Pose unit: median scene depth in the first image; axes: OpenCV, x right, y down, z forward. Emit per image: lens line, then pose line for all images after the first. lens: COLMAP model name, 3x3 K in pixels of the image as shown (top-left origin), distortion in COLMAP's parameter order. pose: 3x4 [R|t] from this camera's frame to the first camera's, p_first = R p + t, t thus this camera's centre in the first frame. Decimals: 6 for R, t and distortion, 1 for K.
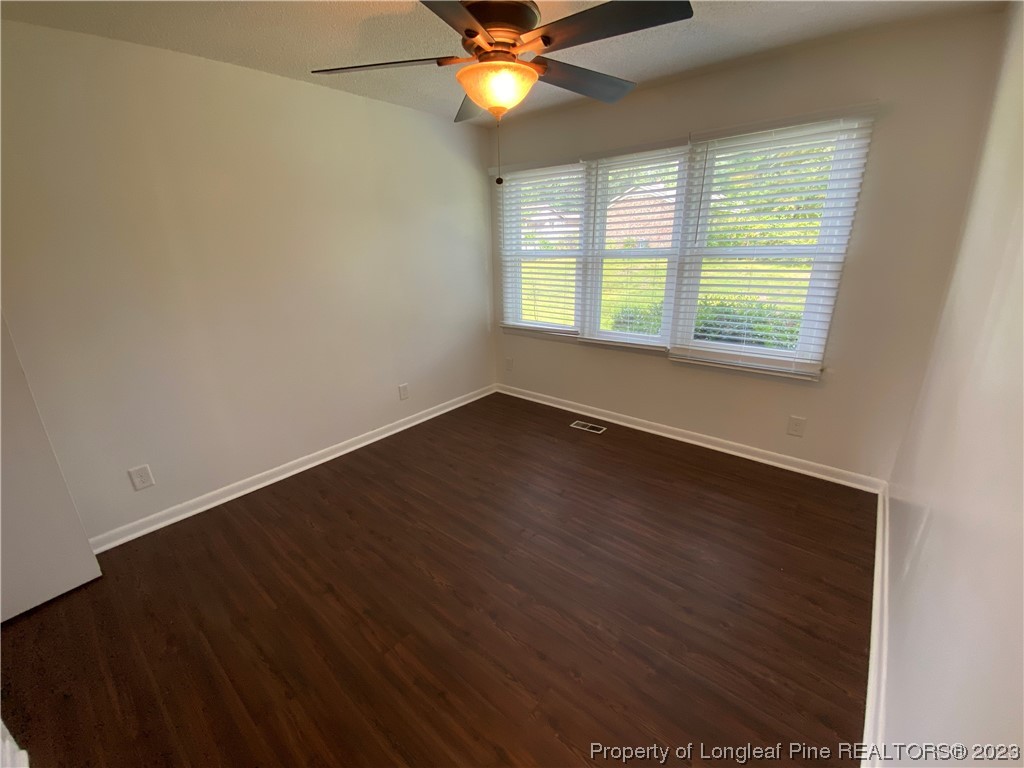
lens RADIAL K [[417.1, 0, 507.8], [0, 417.1, 384.2], [0, 0, 1]] dist [0.035201, -0.026516]
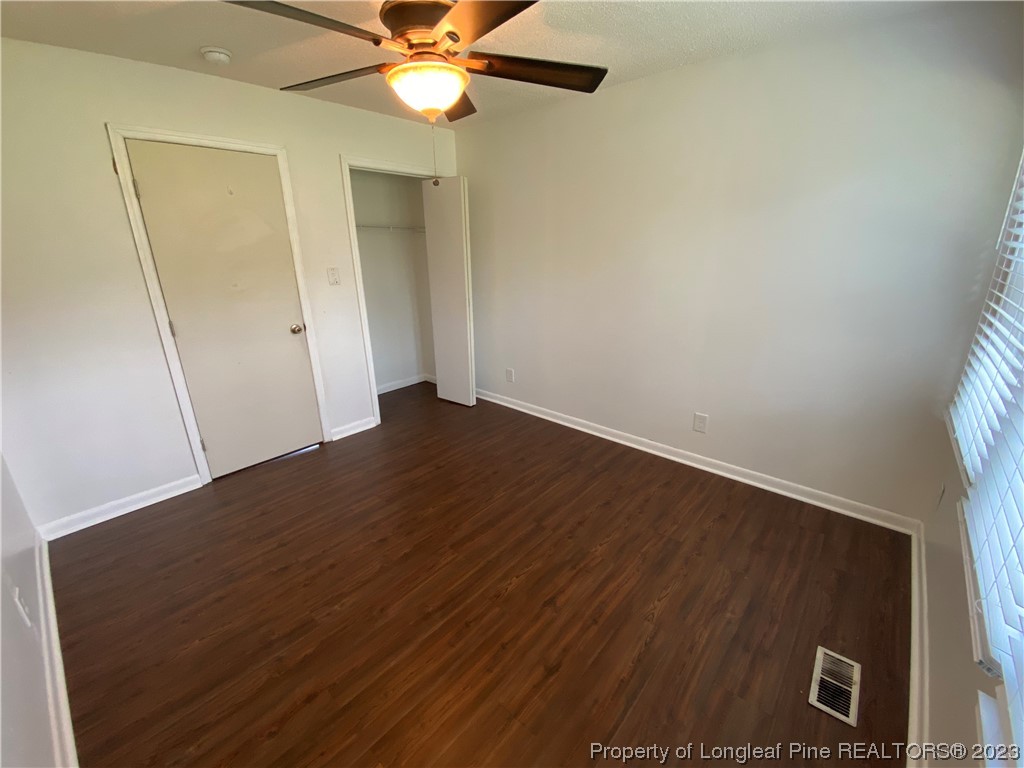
lens RADIAL K [[417.1, 0, 507.8], [0, 417.1, 384.2], [0, 0, 1]] dist [0.035201, -0.026516]
pose [[-0.028239, 0.341812, -0.939344, 0.767984], [-0.306777, 0.891406, 0.333591, -0.317515], [0.951363, 0.297589, 0.079687, 0.873571]]
